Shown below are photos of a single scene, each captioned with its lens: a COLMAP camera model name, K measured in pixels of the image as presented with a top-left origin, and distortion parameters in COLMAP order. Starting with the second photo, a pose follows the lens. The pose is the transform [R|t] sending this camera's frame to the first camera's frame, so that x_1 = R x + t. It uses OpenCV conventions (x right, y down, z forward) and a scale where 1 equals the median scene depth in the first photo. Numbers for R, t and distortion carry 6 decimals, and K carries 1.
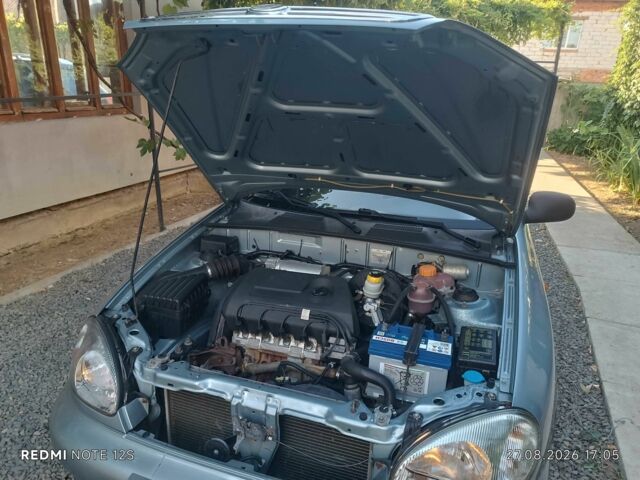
lens RADIAL K [[441.2, 0, 320.0], [0, 441.2, 240.0], [0, 0, 1]] dist [0.034686, -0.048688]
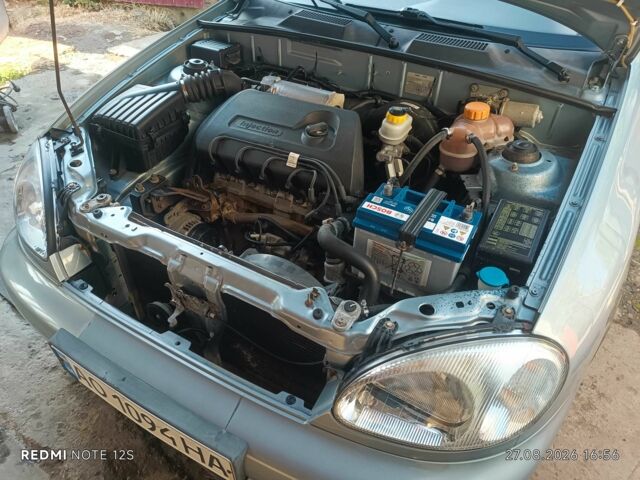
lens RADIAL K [[441.2, 0, 320.0], [0, 441.2, 240.0], [0, 0, 1]] dist [0.034686, -0.048688]
pose [[0.982352, 0.117096, -0.145853, 0.162139], [-0.051757, 0.919519, 0.389623, -0.002755], [0.179738, -0.375198, 0.909352, 0.314399]]
